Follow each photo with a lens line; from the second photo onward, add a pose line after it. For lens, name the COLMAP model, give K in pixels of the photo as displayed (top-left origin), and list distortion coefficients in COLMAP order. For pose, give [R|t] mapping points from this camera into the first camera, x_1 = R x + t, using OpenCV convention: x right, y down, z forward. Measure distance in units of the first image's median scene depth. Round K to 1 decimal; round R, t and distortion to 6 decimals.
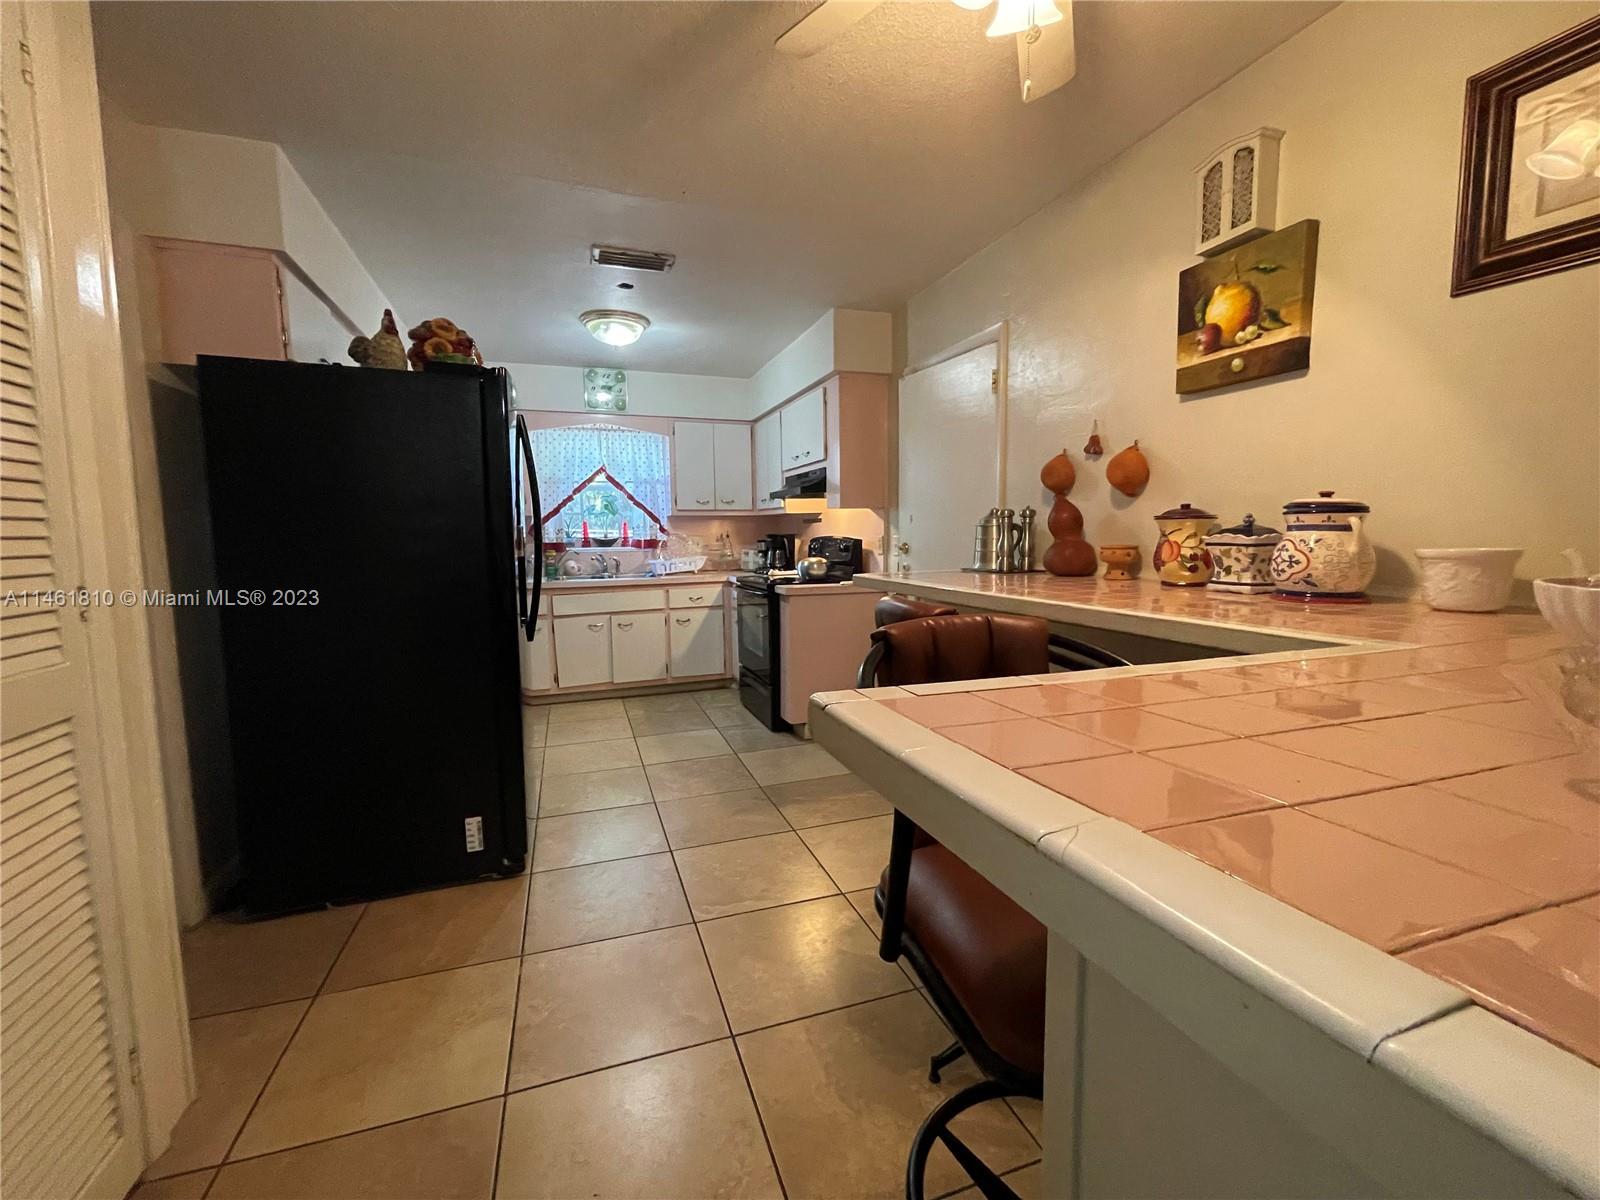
lens RADIAL K [[652.8, 0, 795.9], [0, 652.8, 596.5], [0, 0, 1]] dist [-0.003549, -0.000223]
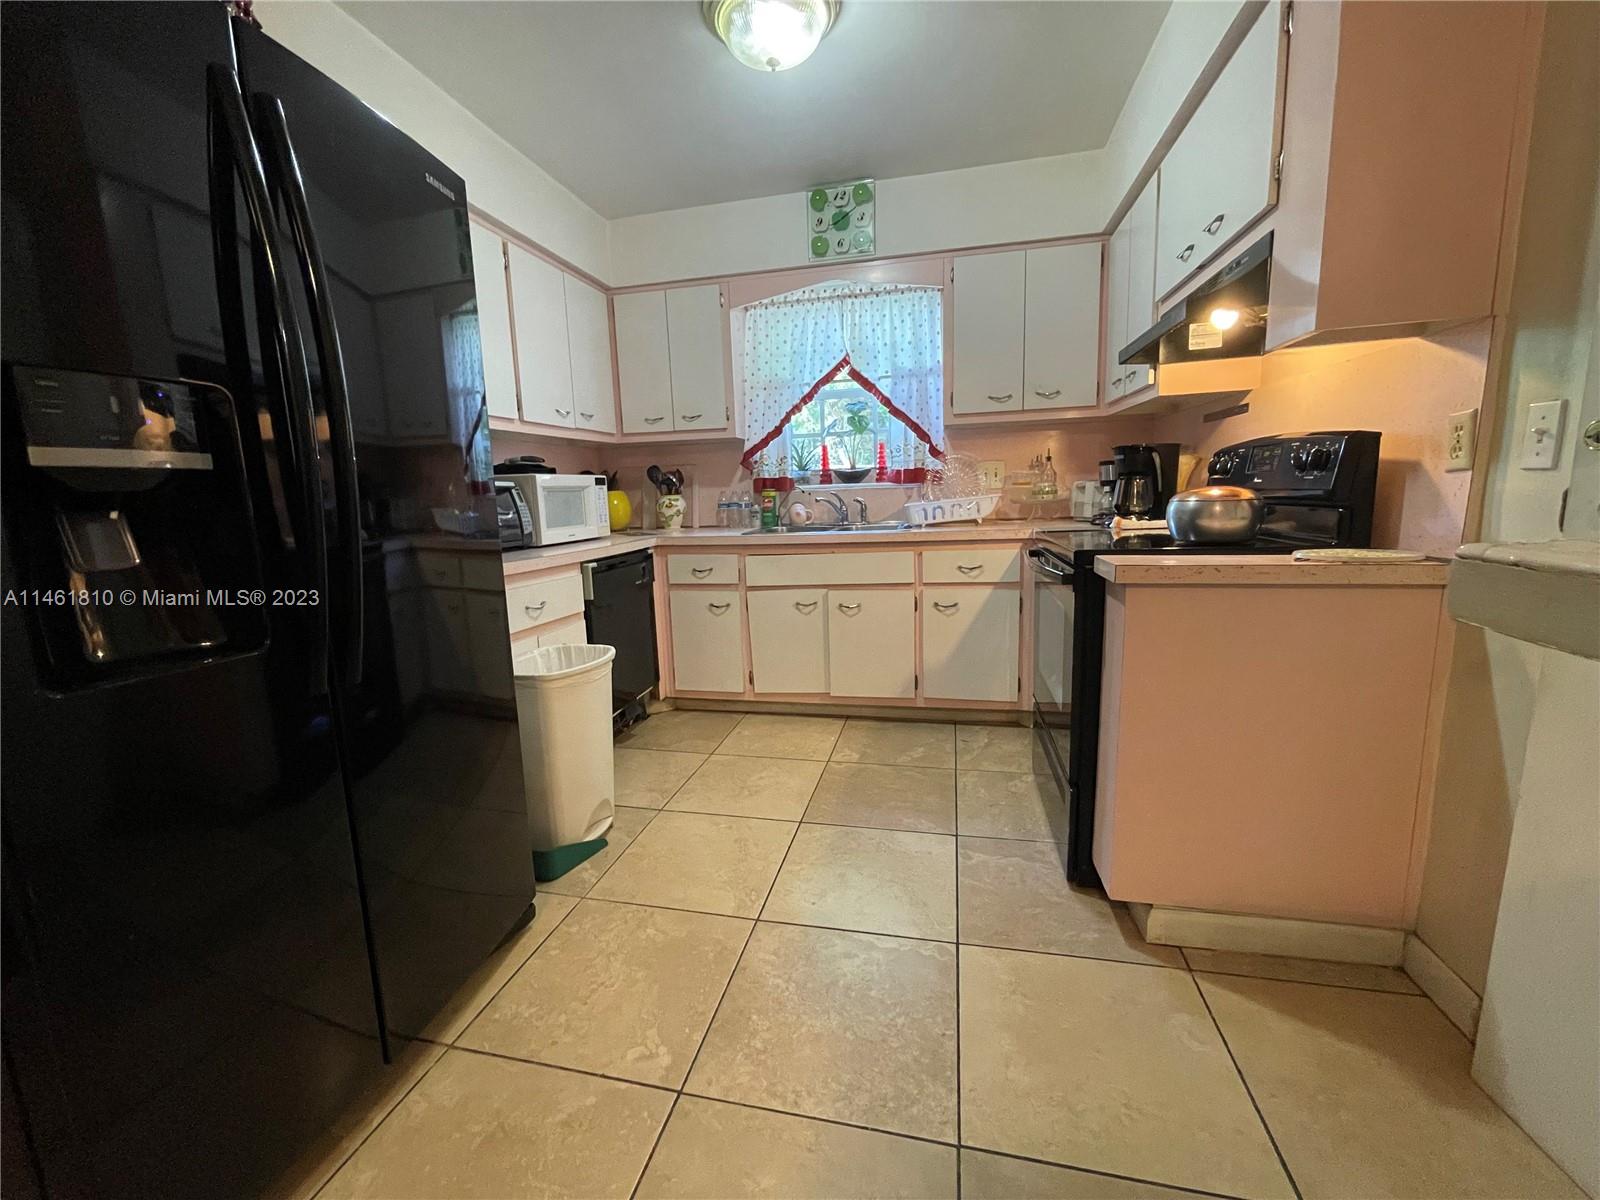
lens RADIAL K [[652.8, 0, 791.2], [0, 652.8, 603.1], [0, 0, 1]] dist [-0.003549, -0.000223]
pose [[0.842711, 0.072108, -0.533516, 0.021461], [-0.024925, 0.995153, 0.095132, -0.016534], [0.537790, -0.066871, 0.840423, 0.423019]]
